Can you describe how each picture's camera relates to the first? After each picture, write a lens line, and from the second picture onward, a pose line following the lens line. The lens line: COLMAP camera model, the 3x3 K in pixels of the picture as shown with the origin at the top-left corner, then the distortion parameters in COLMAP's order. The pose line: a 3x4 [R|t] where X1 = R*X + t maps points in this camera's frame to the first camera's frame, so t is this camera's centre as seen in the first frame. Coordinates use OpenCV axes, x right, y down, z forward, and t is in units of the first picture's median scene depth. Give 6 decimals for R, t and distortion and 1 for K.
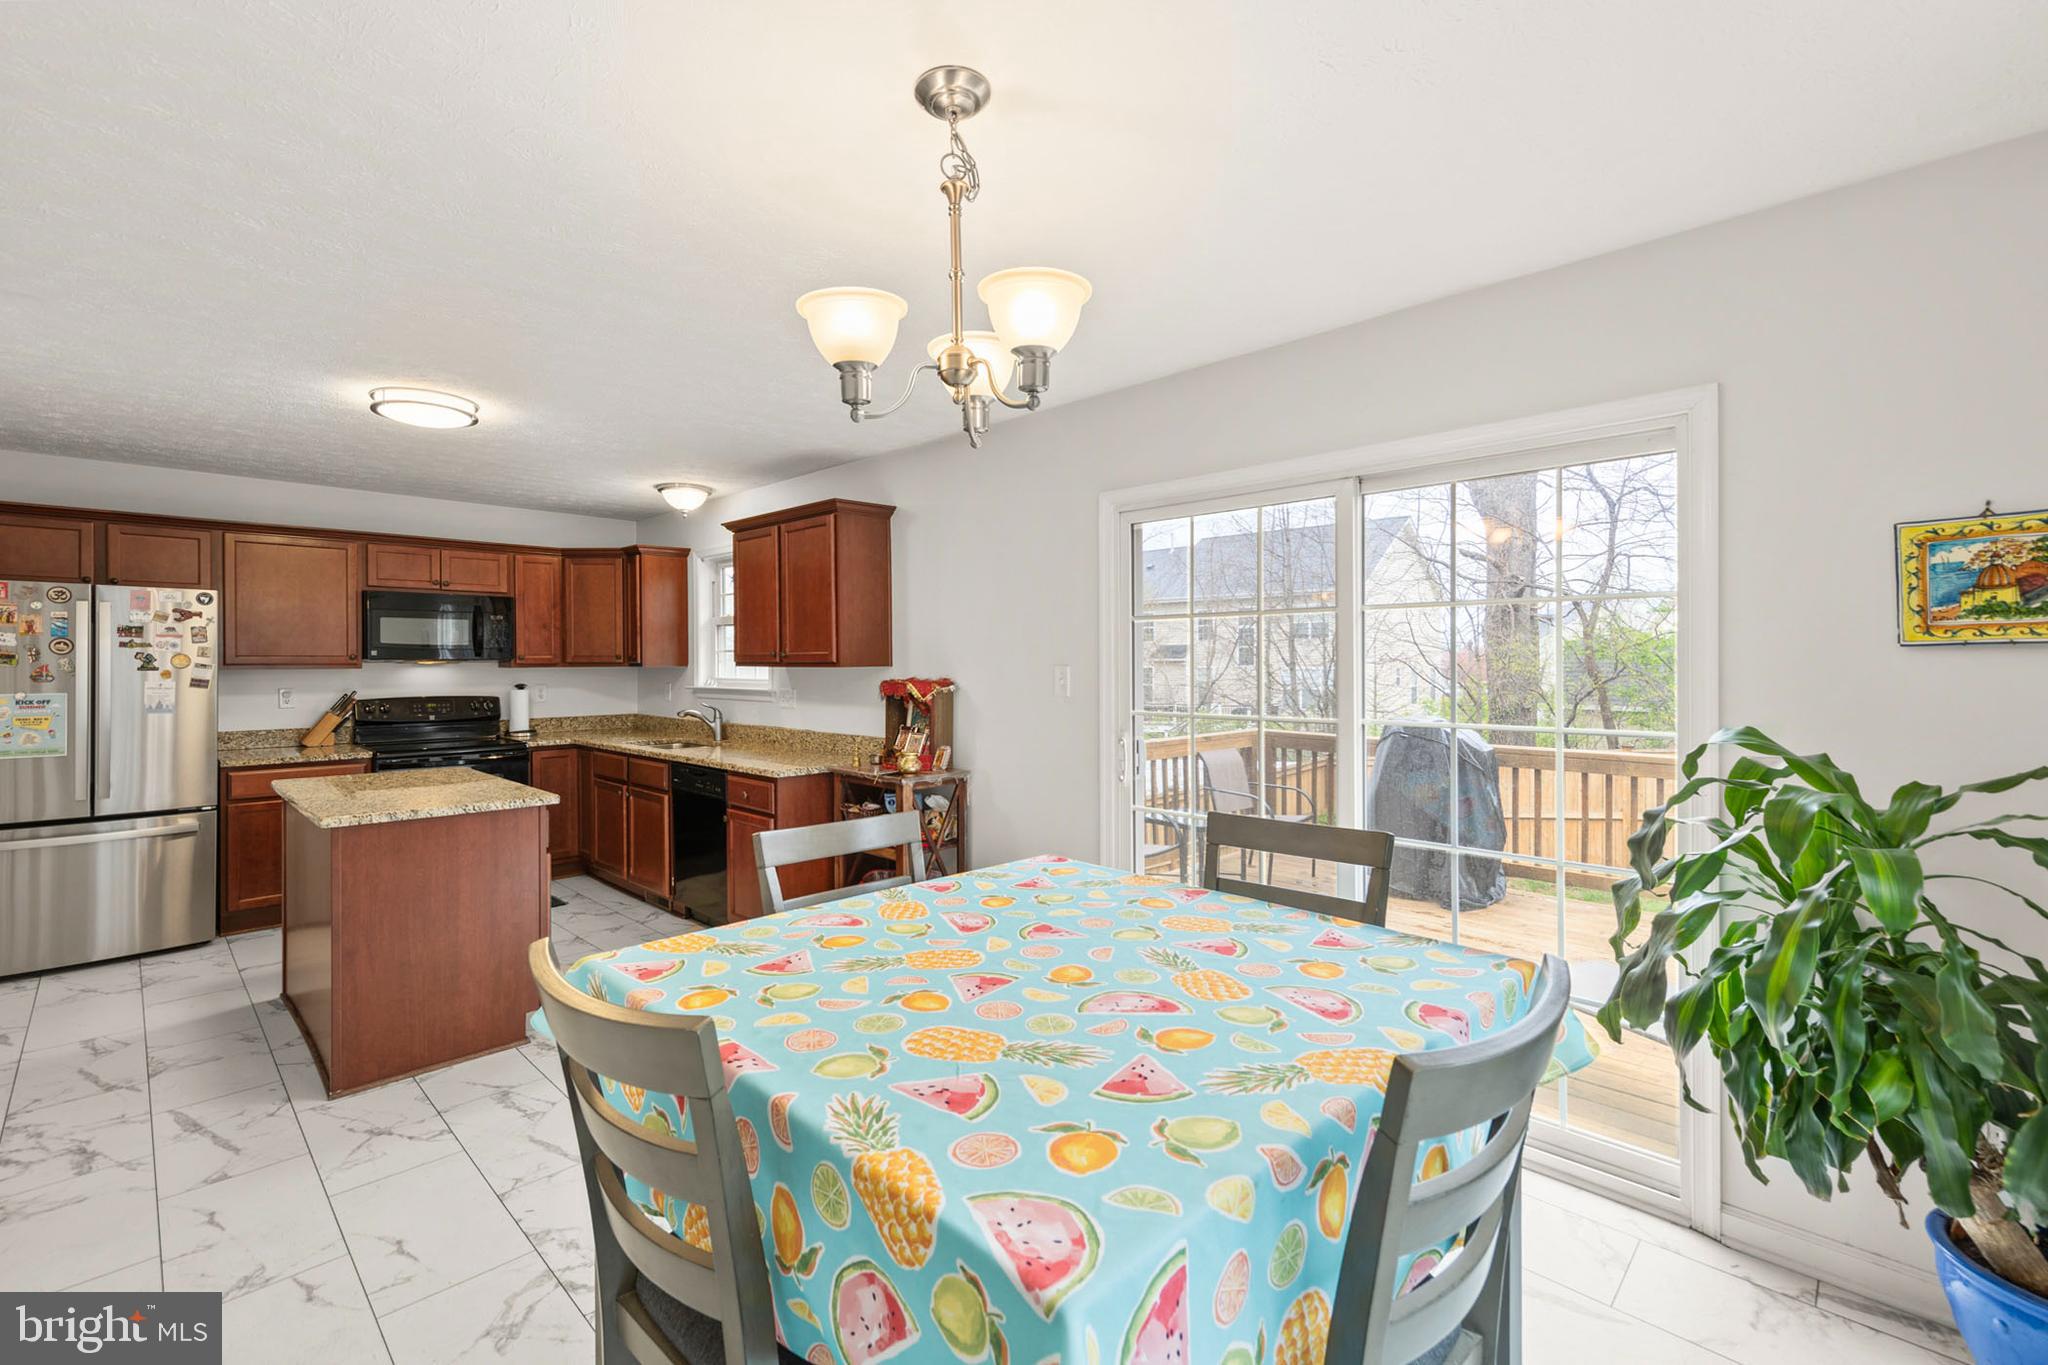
lens RADIAL K [[872.3, 0, 1066.5], [0, 872.3, 659.6], [0, 0, 1]] dist [0.003997, 0.001216]
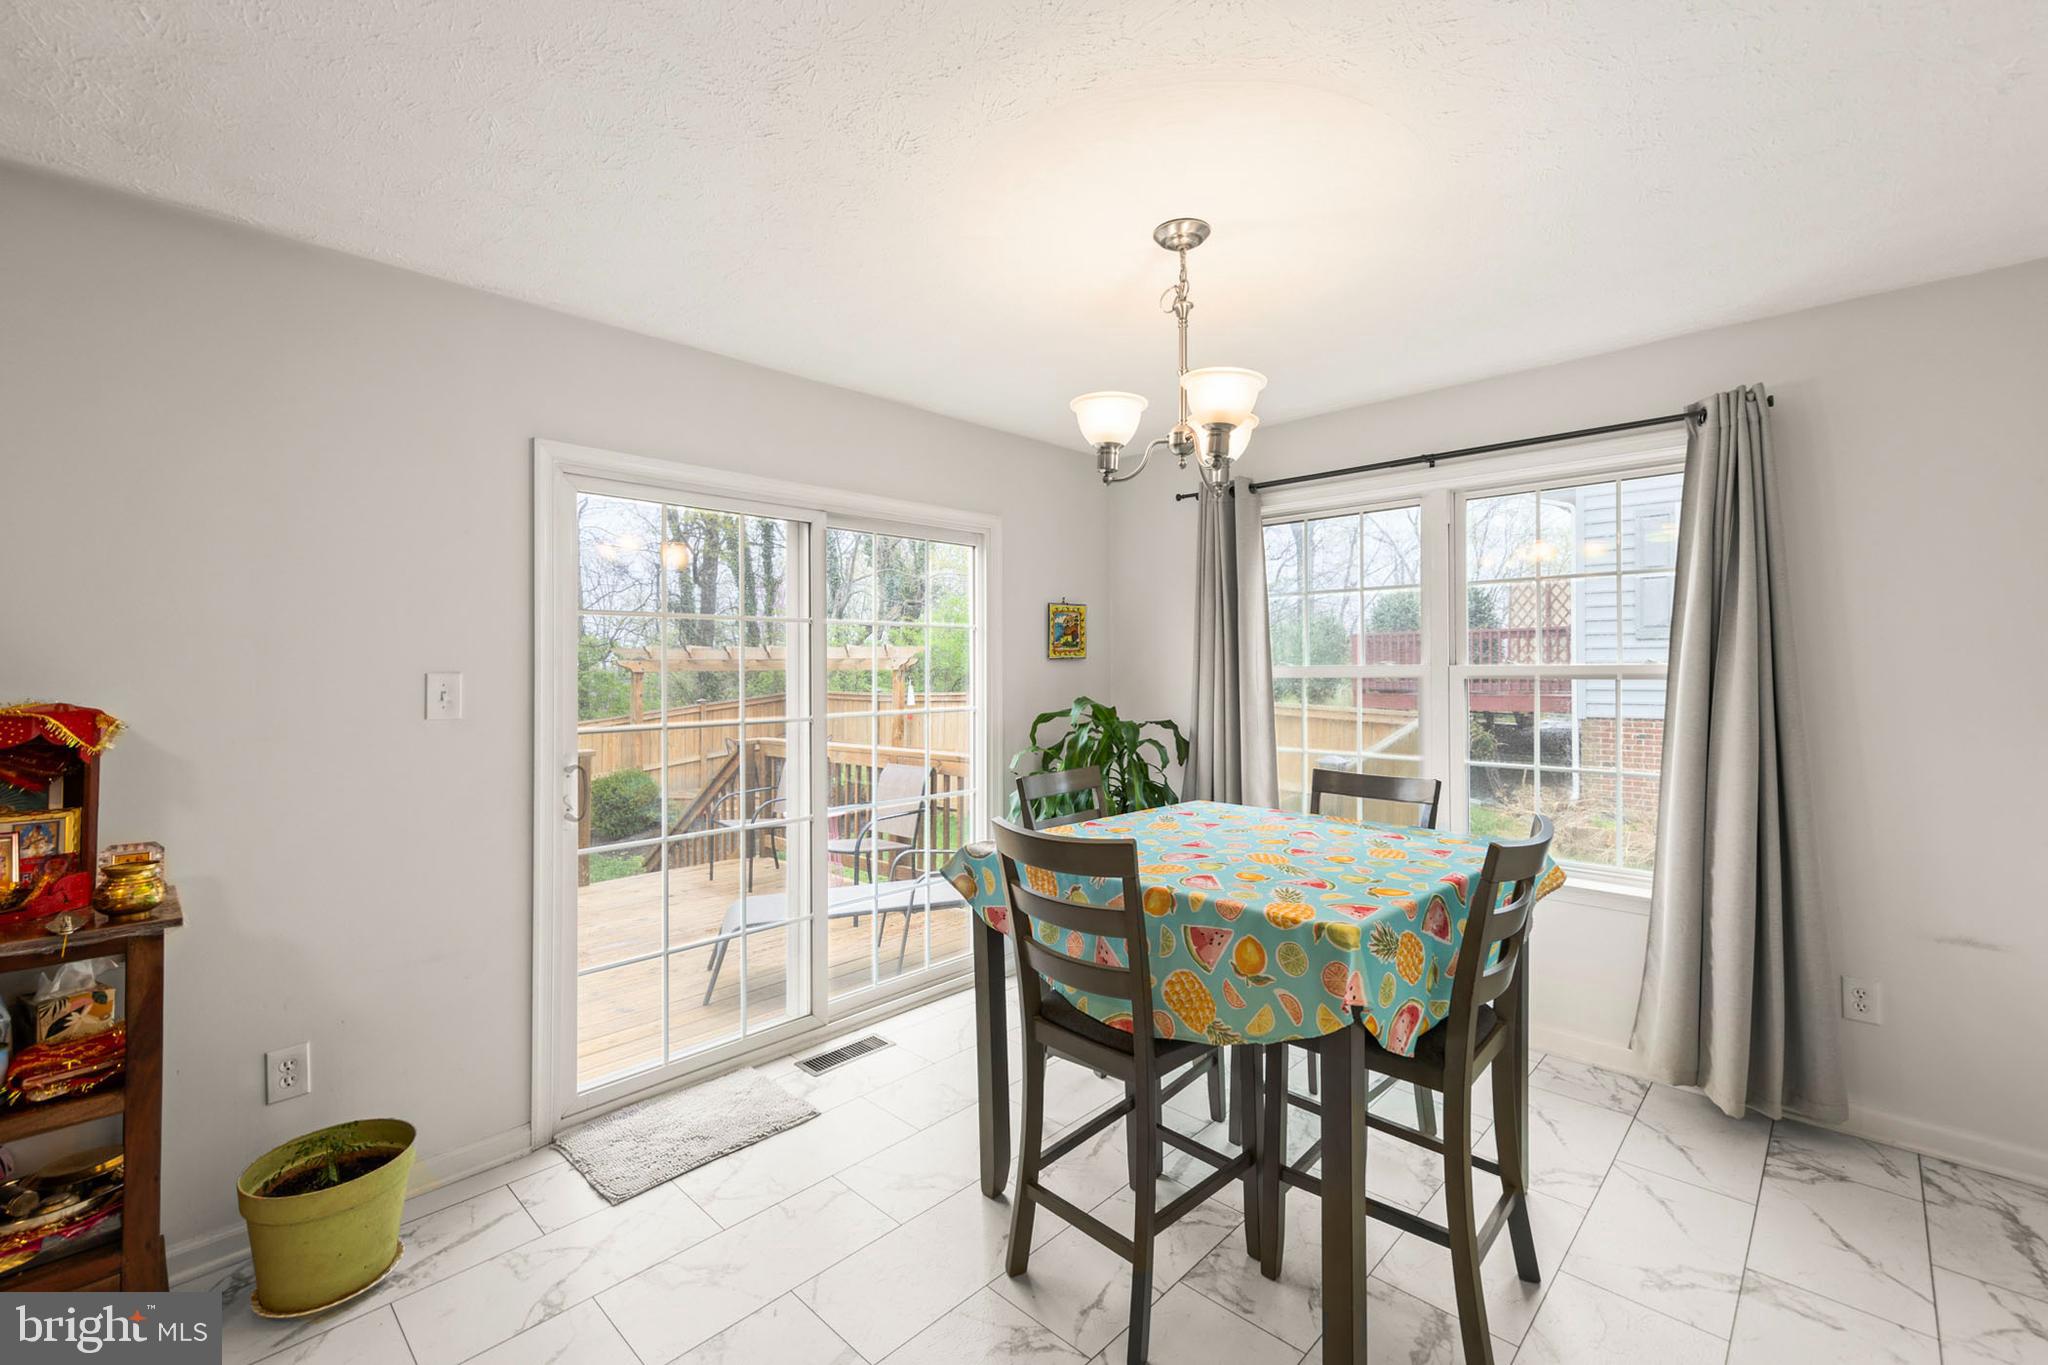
lens RADIAL K [[872.3, 0, 994.1], [0, 872.3, 665.9], [0, 0, 1]] dist [0.003997, 0.001216]
pose [[0.036731, 0.003478, 0.999319, -0.577062], [0.002190, 0.999991, -0.003561, 0.003888], [-0.999323, 0.002319, 0.036723, 0.490706]]
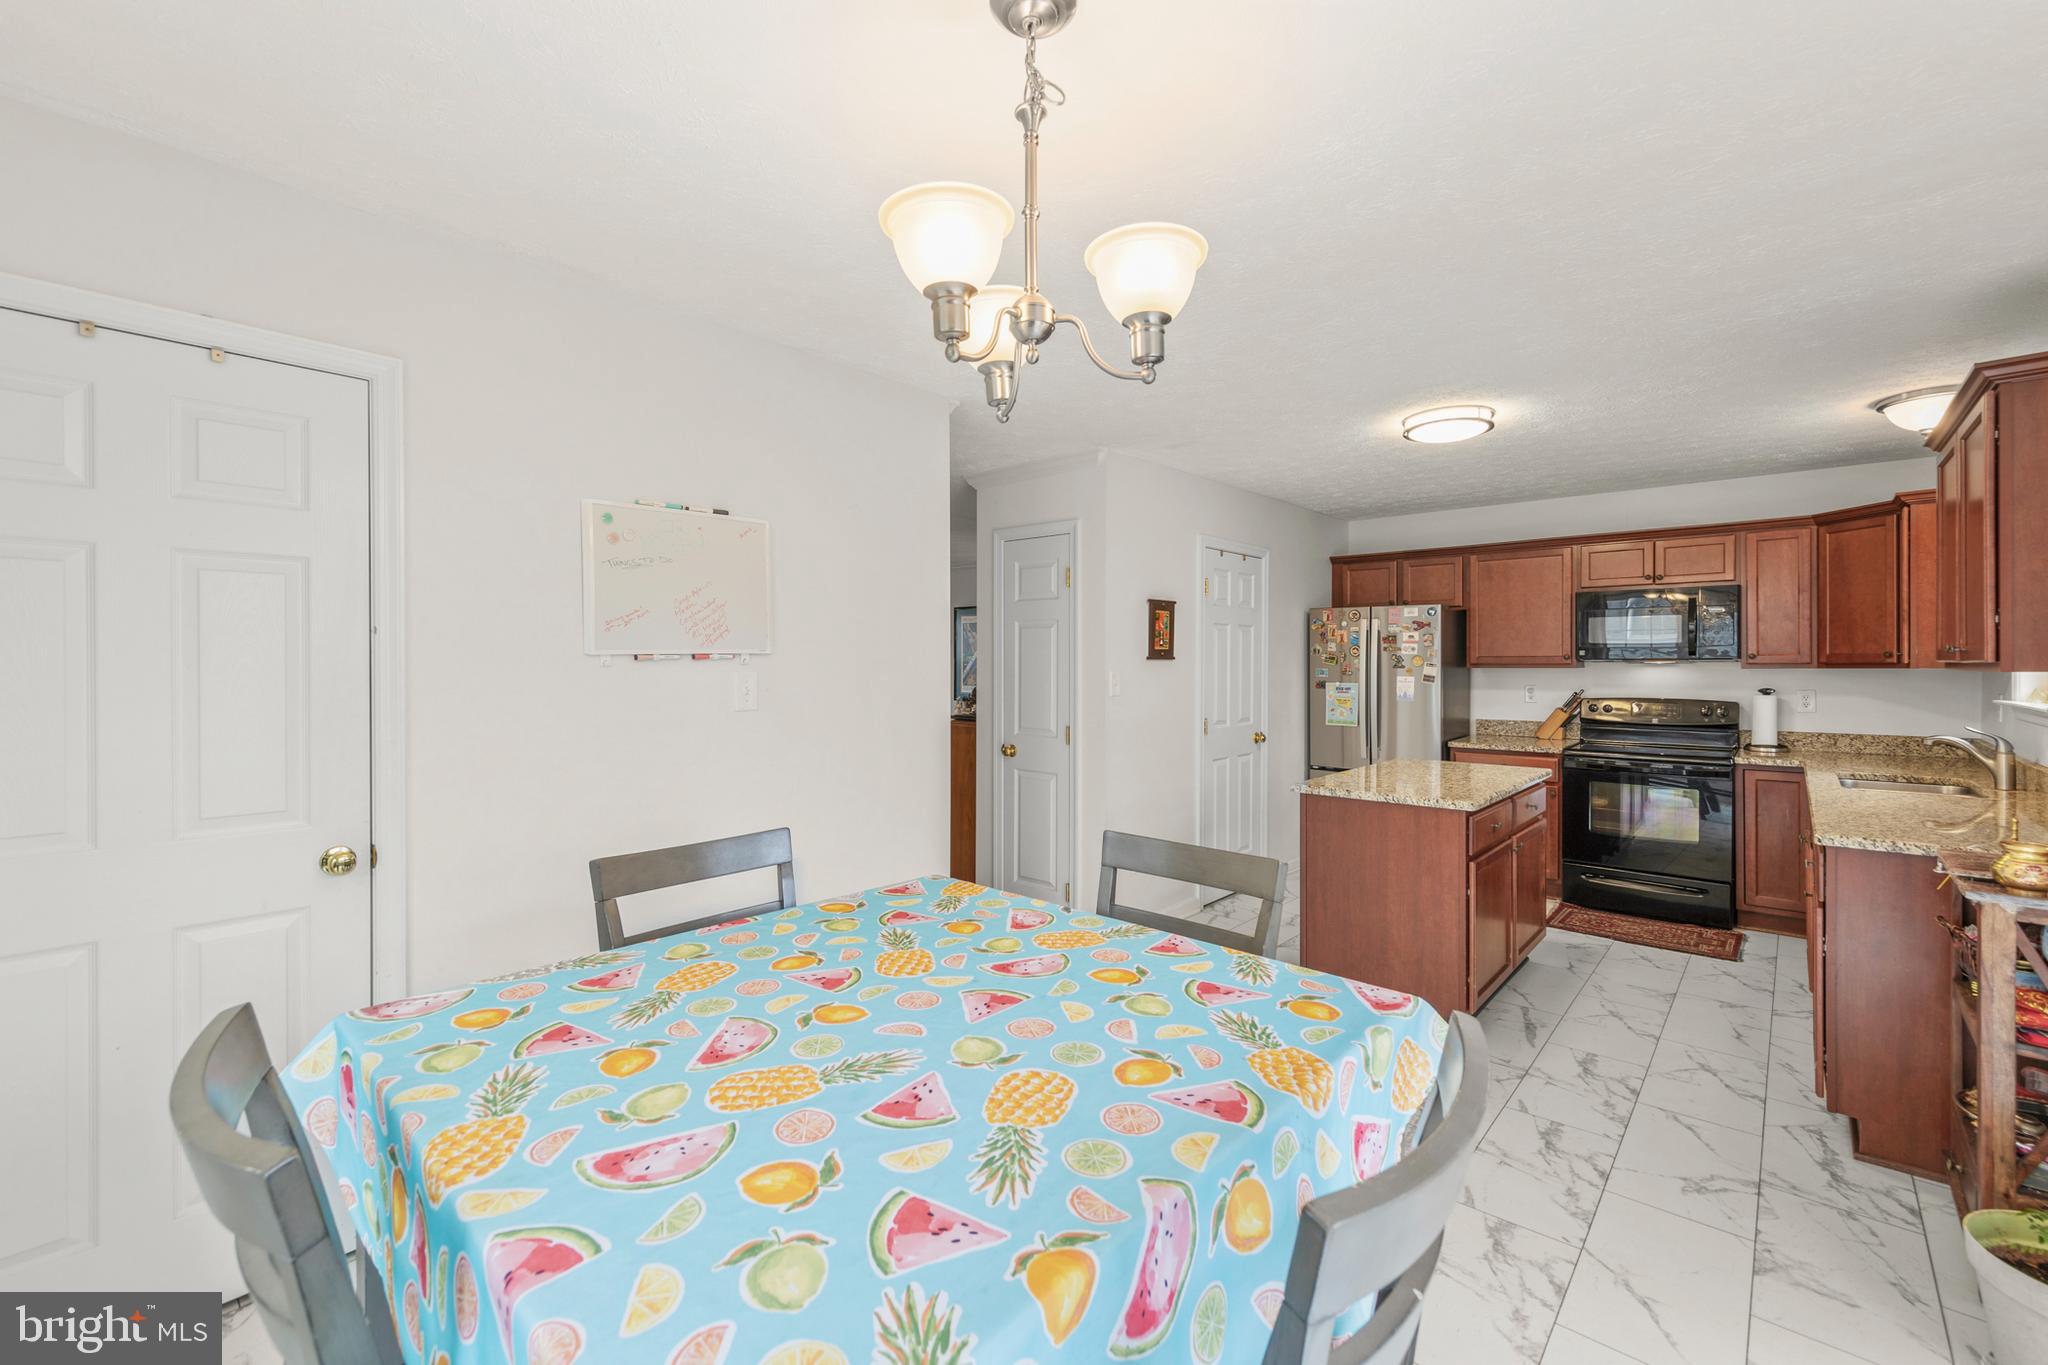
lens RADIAL K [[872.3, 0, 985.3], [0, 872.3, 675.4], [0, 0, 1]] dist [0.003997, 0.001216]
pose [[-0.000978, 0.015548, -0.999879, 0.285940], [0.003312, 0.999874, 0.015545, 0.000532], [0.999994, -0.003296, -0.001030, 0.369567]]
